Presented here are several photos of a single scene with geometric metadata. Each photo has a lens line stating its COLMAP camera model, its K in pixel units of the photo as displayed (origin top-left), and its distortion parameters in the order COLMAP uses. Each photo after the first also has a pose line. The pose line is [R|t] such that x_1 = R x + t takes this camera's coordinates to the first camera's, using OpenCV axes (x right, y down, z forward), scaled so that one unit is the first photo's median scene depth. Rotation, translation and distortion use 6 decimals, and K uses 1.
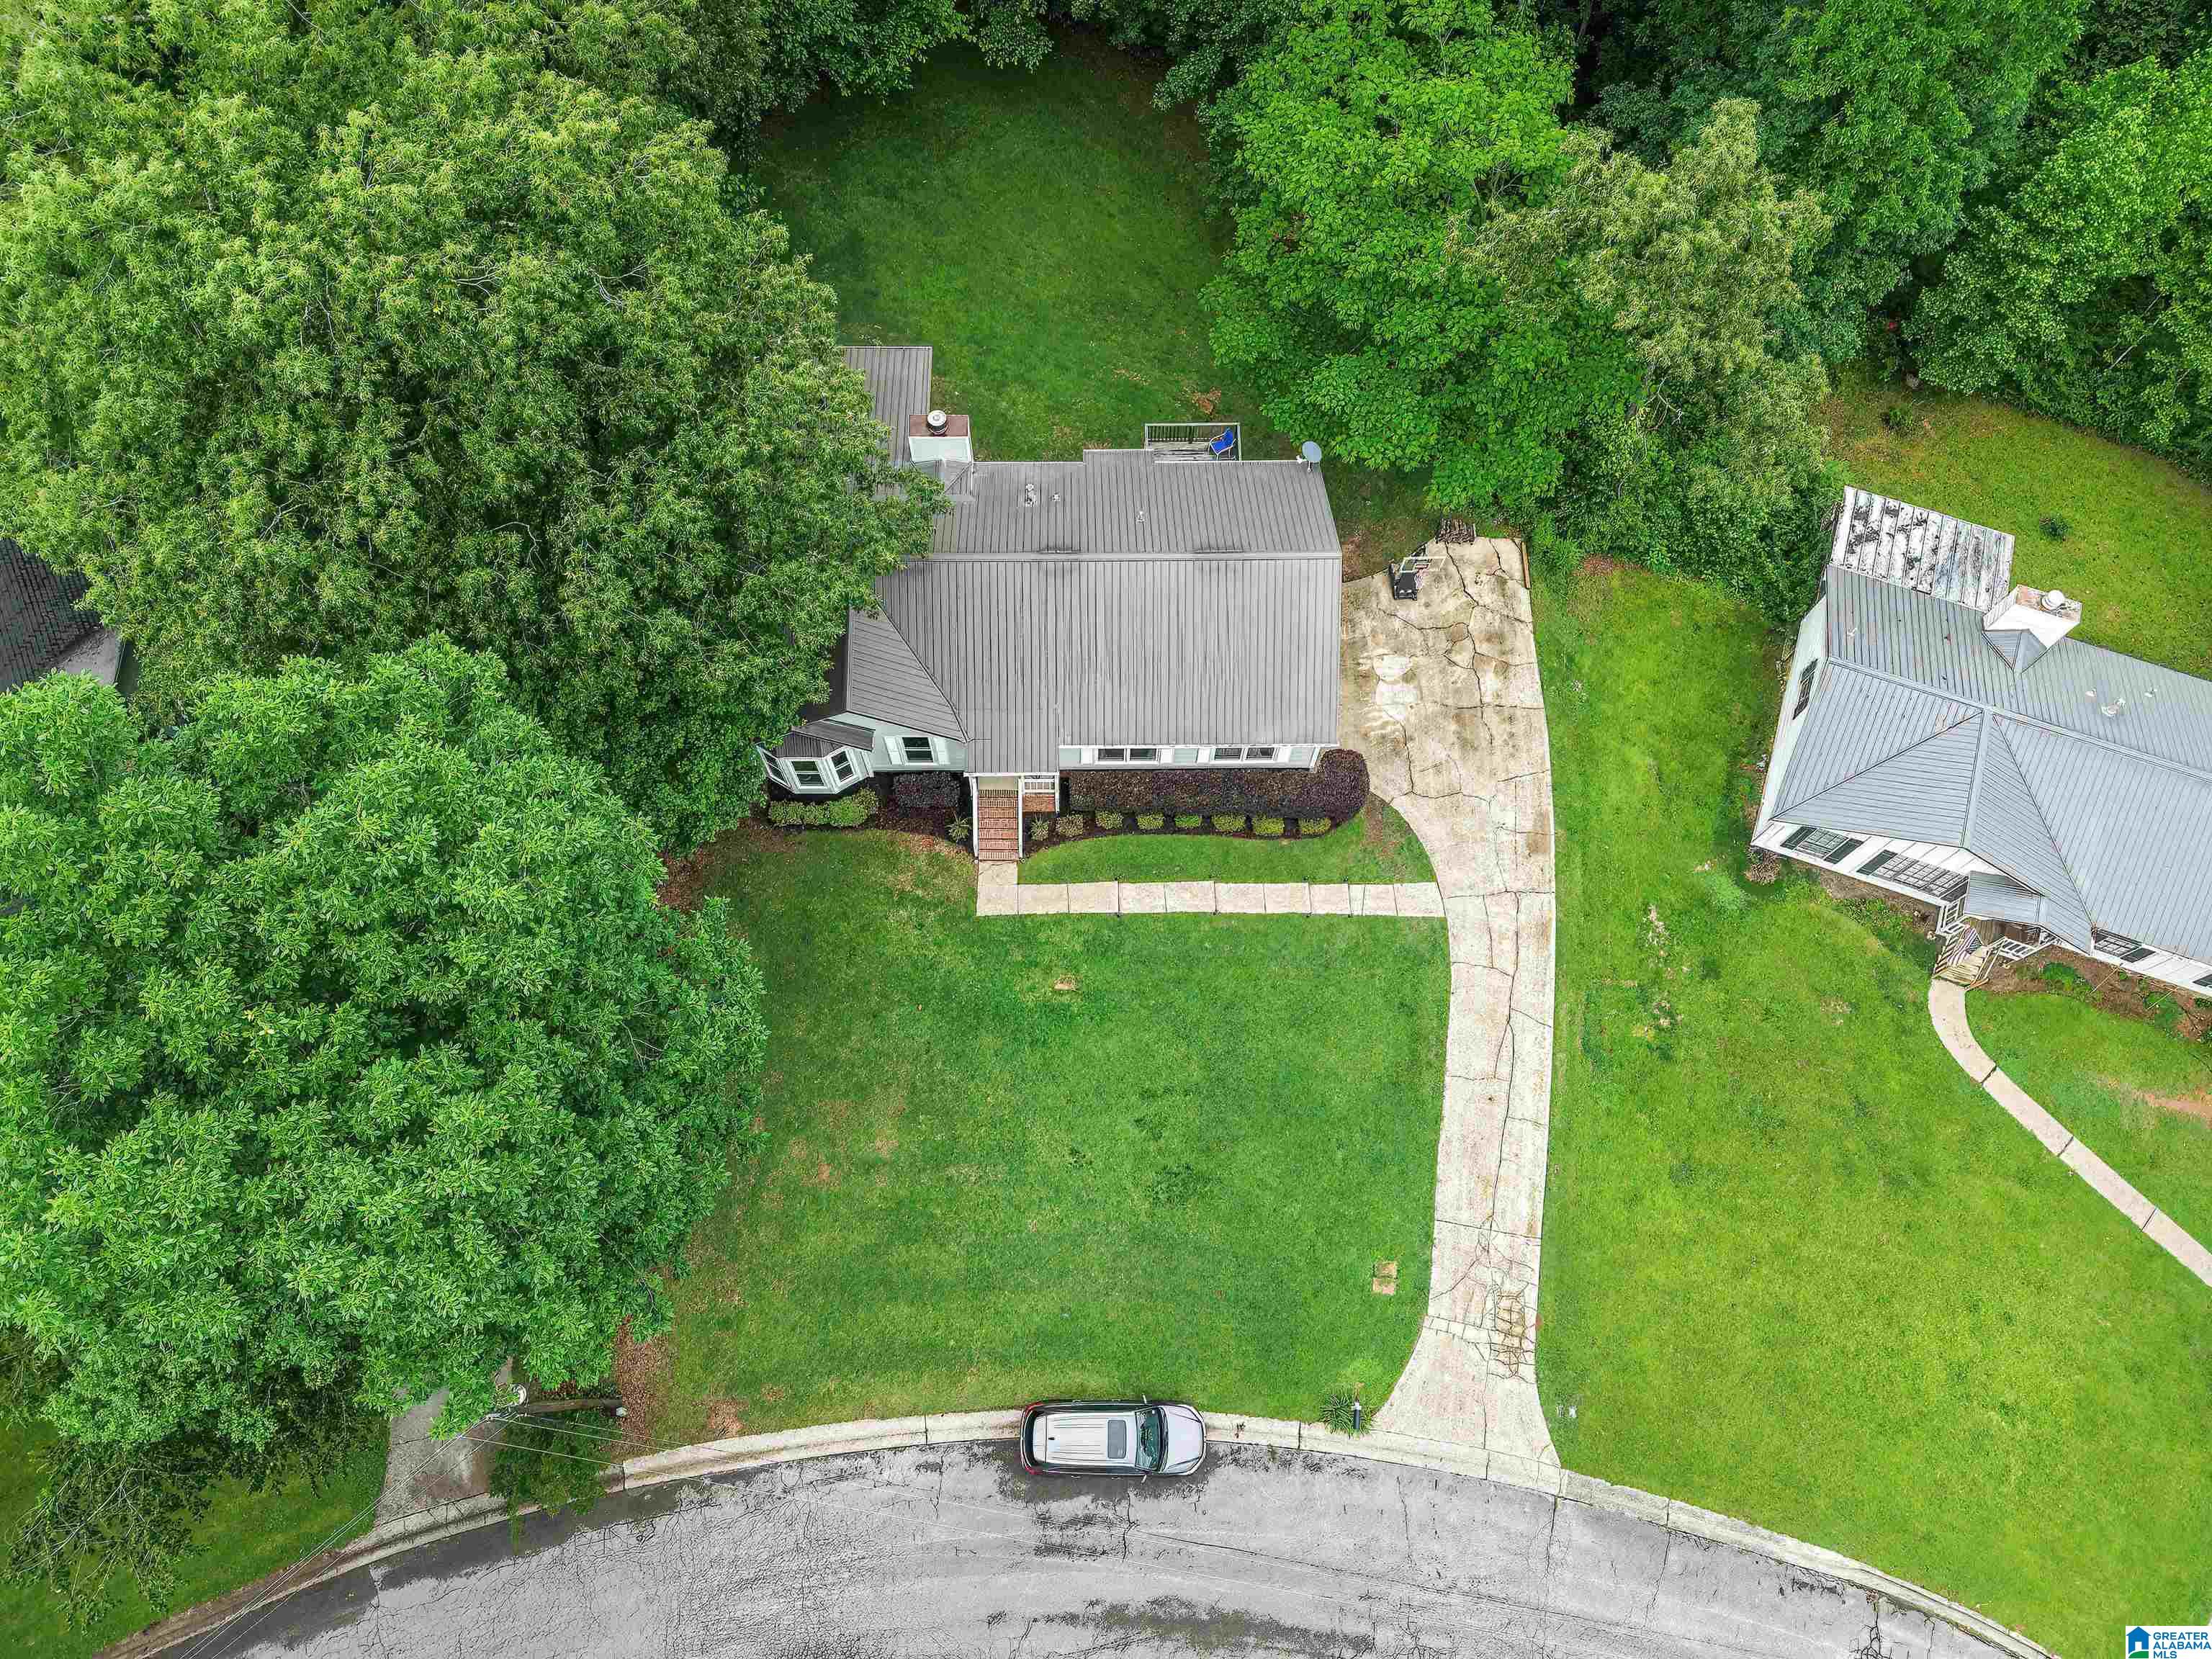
lens RADIAL K [[1488.7, 0, 1101.3], [0, 1488.7, 829.4], [0, 0, 1]] dist [0.017733, -0.006992]
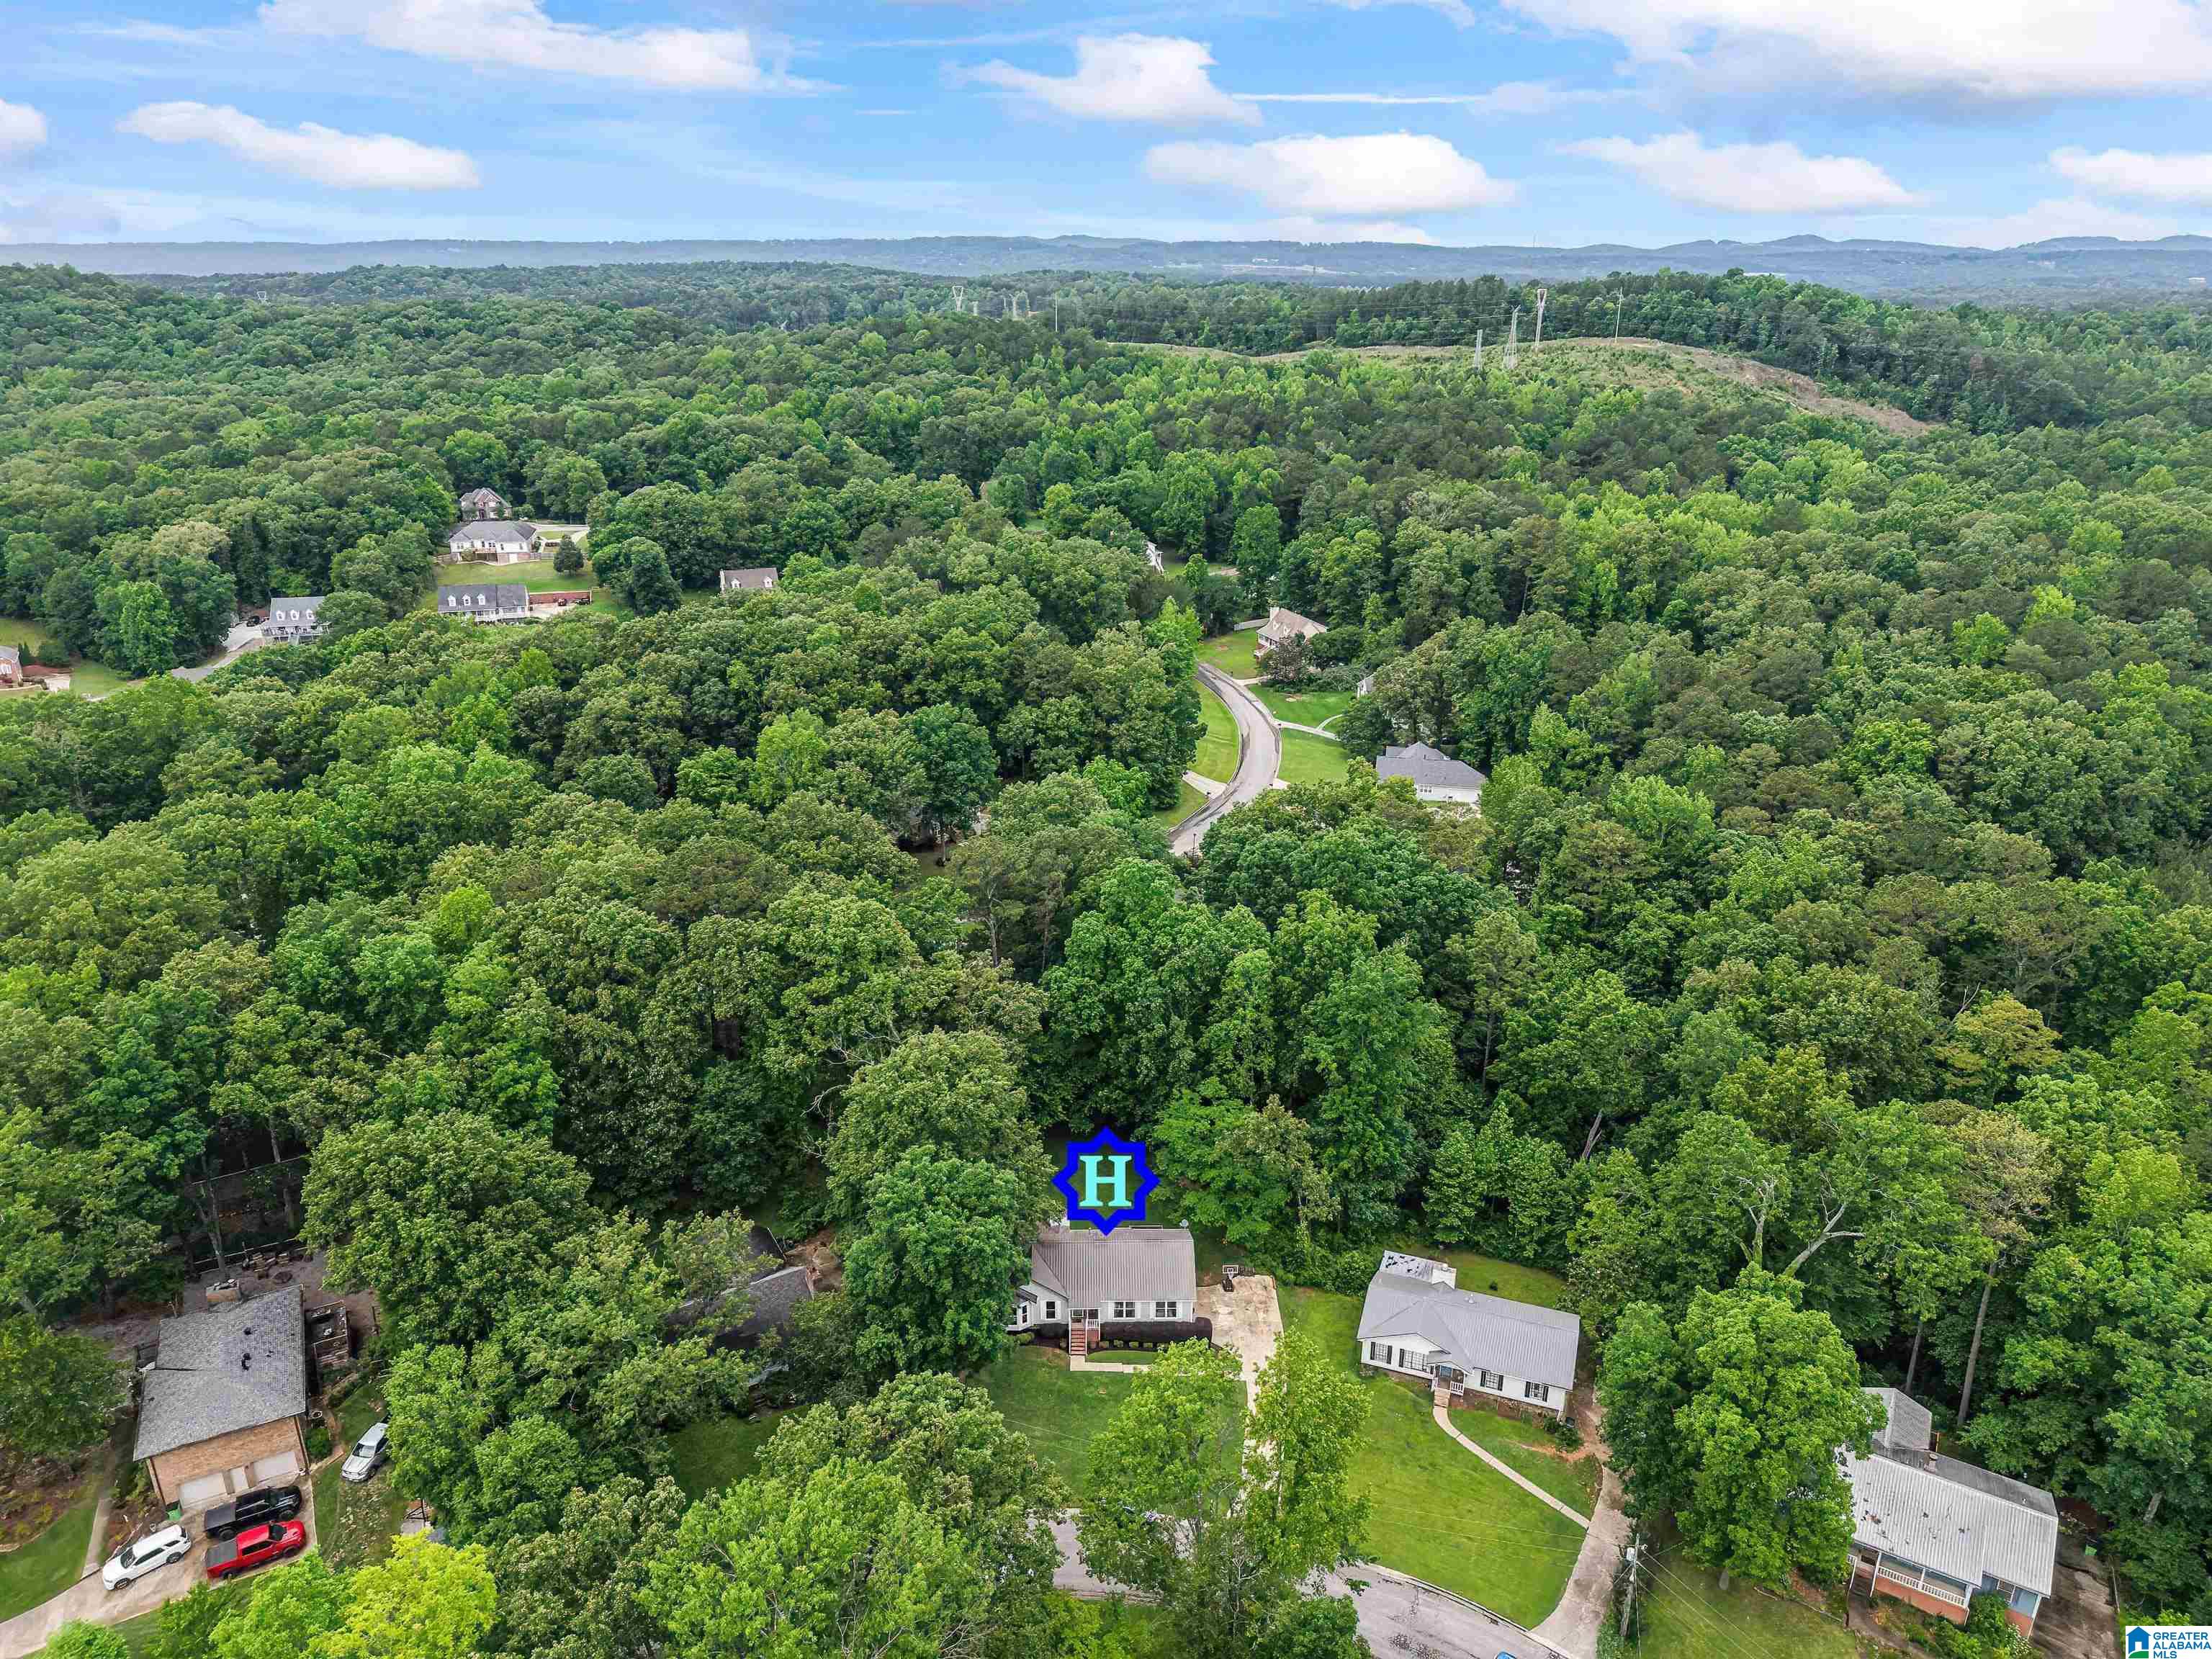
lens RADIAL K [[1488.7, 0, 1099.9], [0, 1488.7, 826.2], [0, 0, 1]] dist [0.017733, -0.006992]
pose [[0.999990, -0.003293, 0.002884, -0.033883], [0.004351, 0.675497, -0.737350, 1.381419], [0.000480, 0.737355, 0.675505, -1.560415]]
